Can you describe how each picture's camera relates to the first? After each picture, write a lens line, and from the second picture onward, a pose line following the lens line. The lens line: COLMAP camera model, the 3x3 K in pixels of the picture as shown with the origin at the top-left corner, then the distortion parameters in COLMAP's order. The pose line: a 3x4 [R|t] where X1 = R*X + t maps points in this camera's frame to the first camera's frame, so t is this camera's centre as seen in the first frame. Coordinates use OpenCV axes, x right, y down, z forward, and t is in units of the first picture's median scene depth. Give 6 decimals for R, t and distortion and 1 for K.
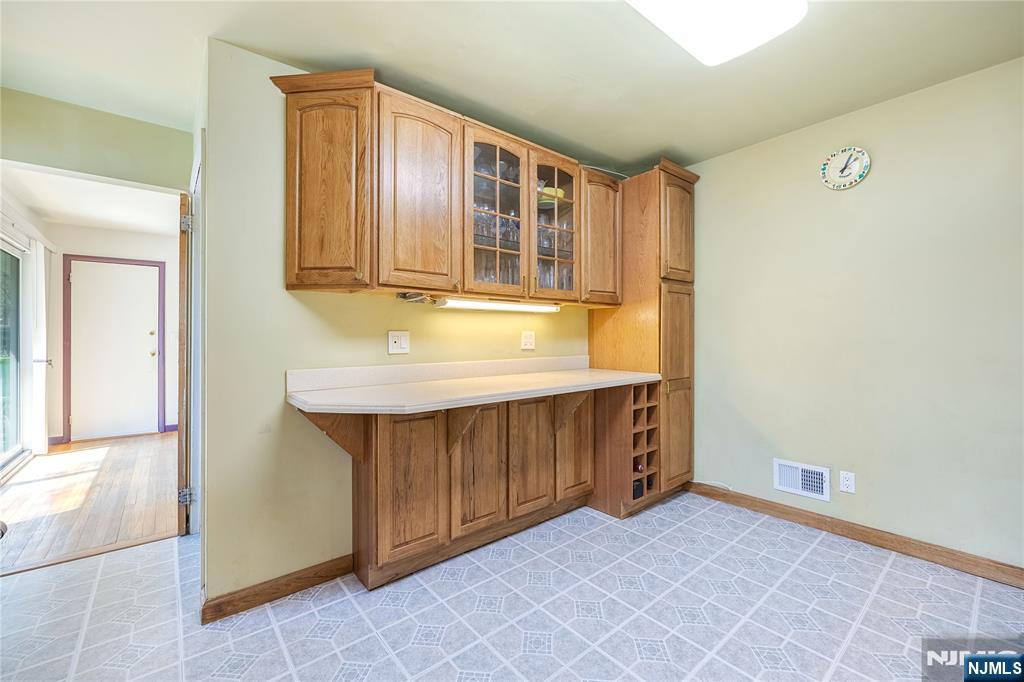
lens RADIAL K [[416.8, 0, 498.6], [0, 416.8, 337.1], [0, 0, 1]] dist [-0.009571, 0.003281]
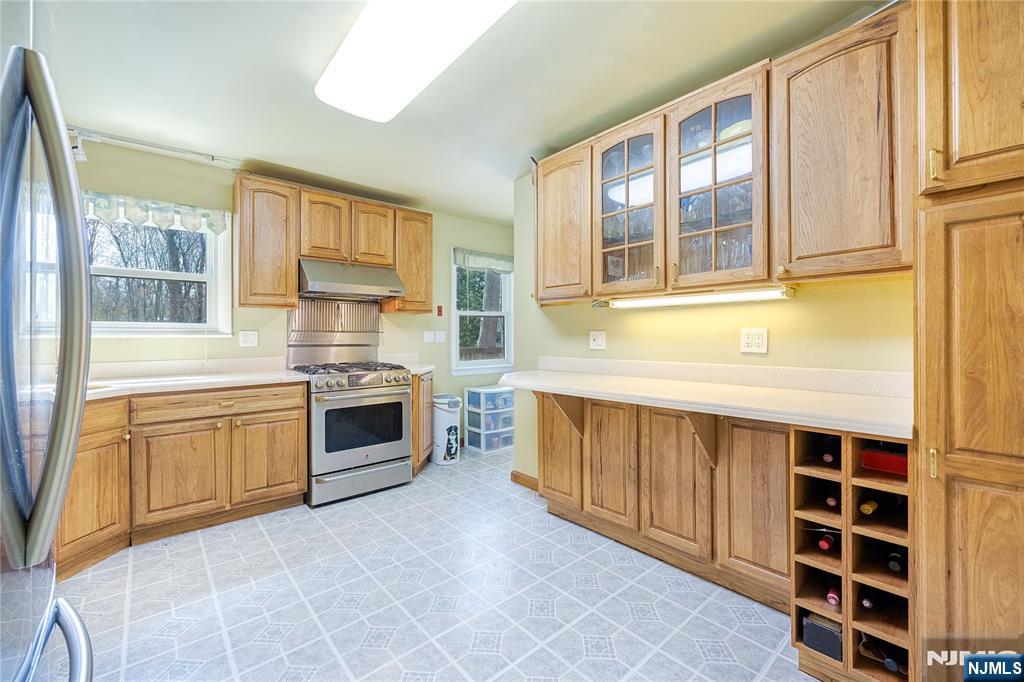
lens RADIAL K [[414.9, 0, 514.7], [0, 414.9, 333.3], [0, 0, 1]] dist [-0.001571, -0.000044]
pose [[0.045660, 0.000274, -0.998957, 0.949730], [0.008804, 0.999961, 0.000677, -0.010789], [0.998918, -0.008826, 0.045656, 0.694163]]
